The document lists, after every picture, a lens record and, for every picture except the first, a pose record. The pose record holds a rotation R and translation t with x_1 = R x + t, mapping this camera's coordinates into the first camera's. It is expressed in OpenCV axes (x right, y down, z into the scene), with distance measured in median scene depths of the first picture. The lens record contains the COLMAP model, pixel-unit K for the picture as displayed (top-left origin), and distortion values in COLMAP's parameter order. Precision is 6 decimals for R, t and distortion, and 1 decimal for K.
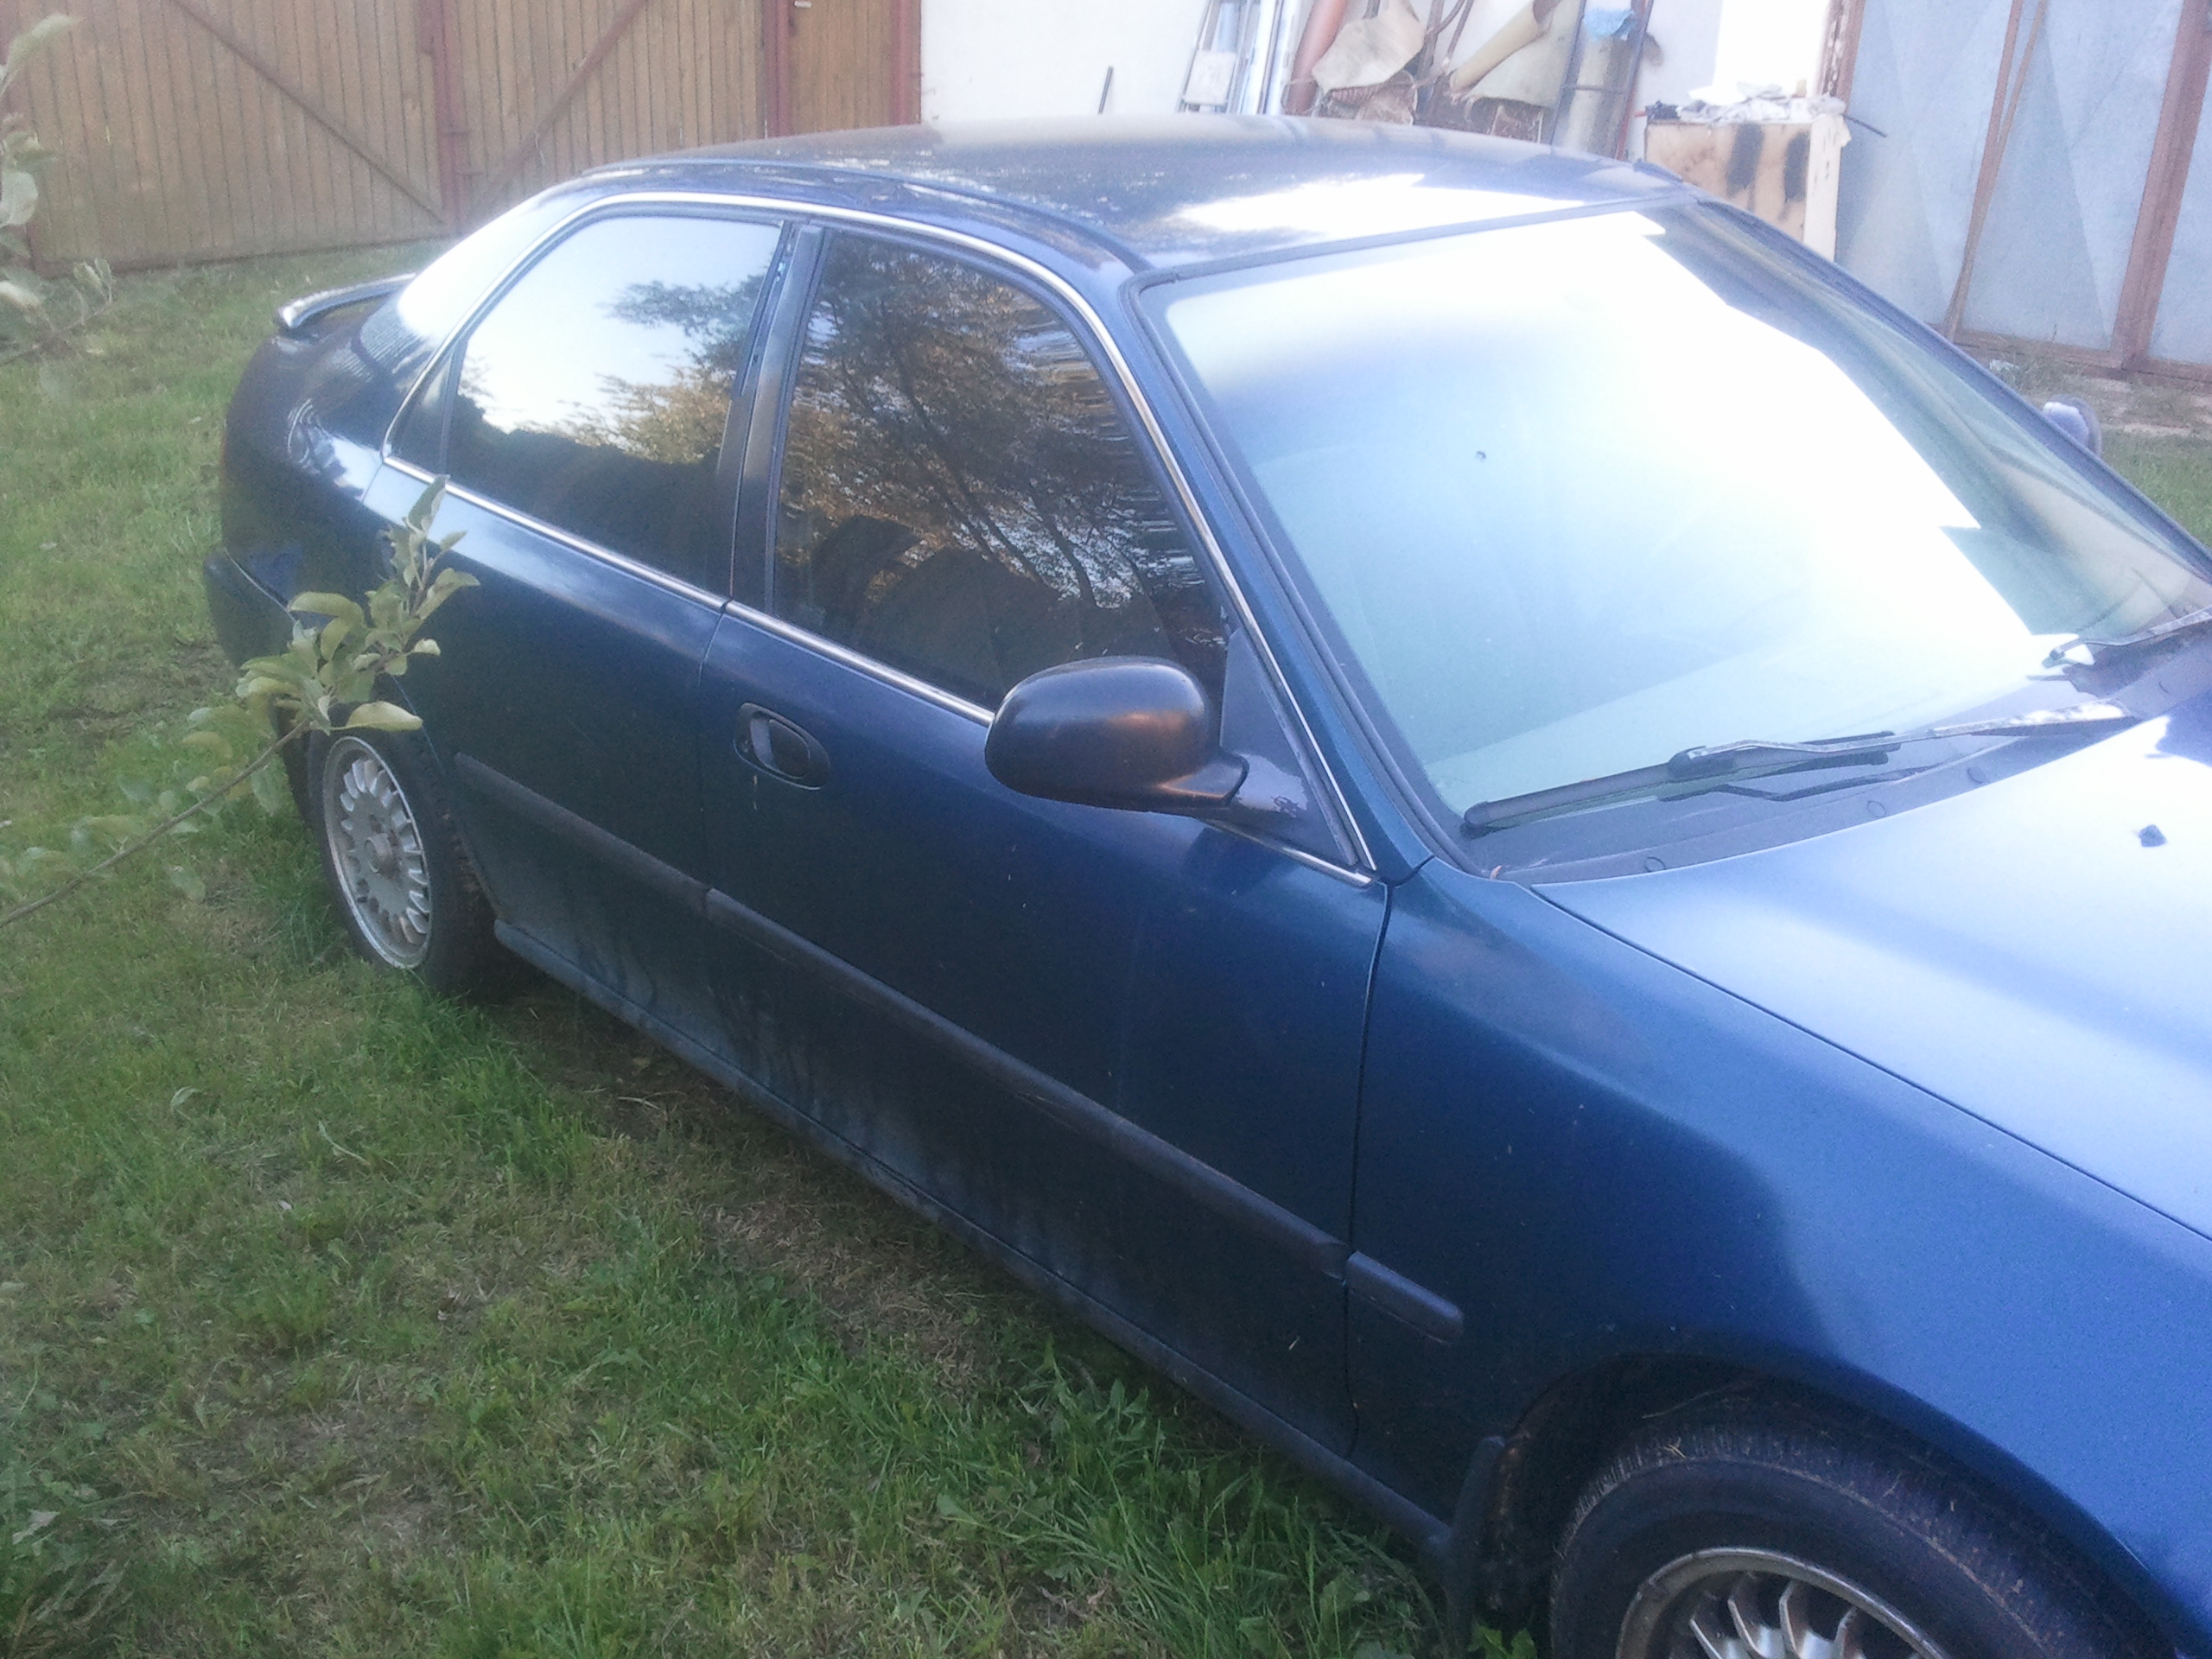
lens RADIAL K [[1923.3, 0, 1106.0], [0, 1923.3, 829.5], [0, 0, 1]] dist [0.005471, -0.109625]
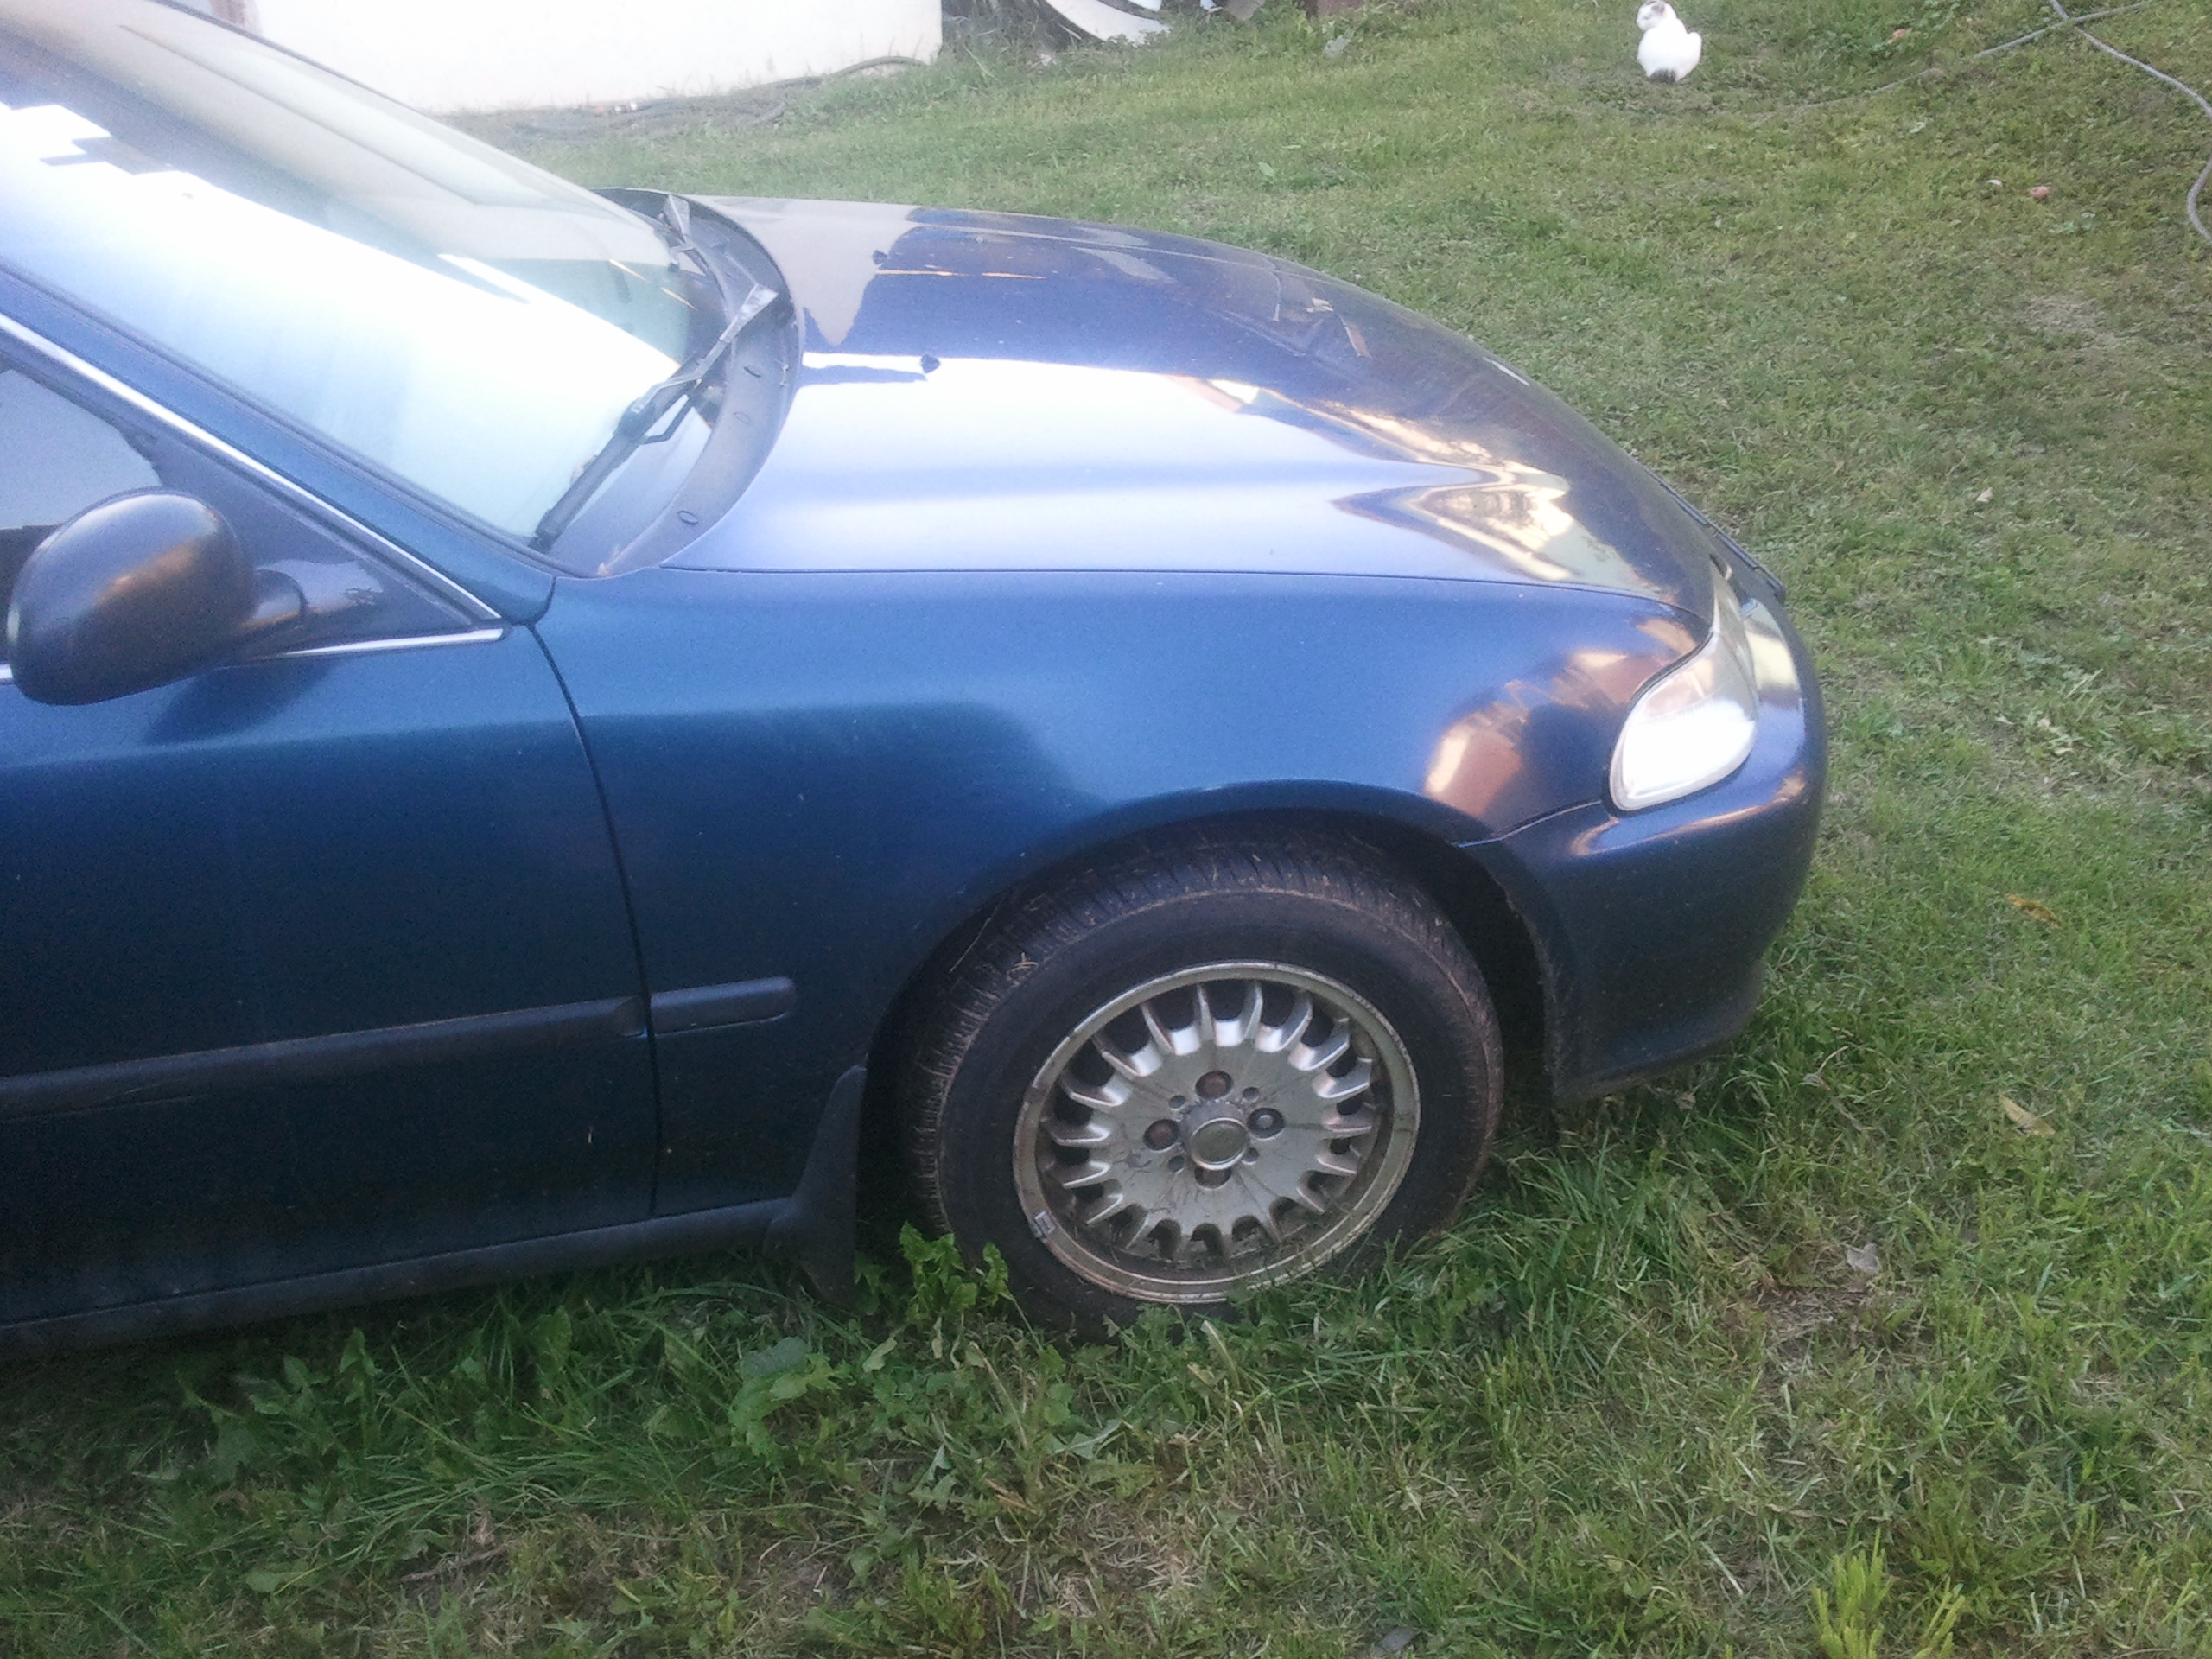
lens RADIAL K [[1923.3, 0, 1106.0], [0, 1923.3, 829.5], [0, 0, 1]] dist [0.005471, -0.109625]
pose [[0.504032, -0.440458, 0.742932, -0.432790], [0.341733, 0.891696, 0.296810, -0.061573], [-0.793202, 0.104283, 0.599963, 0.238342]]
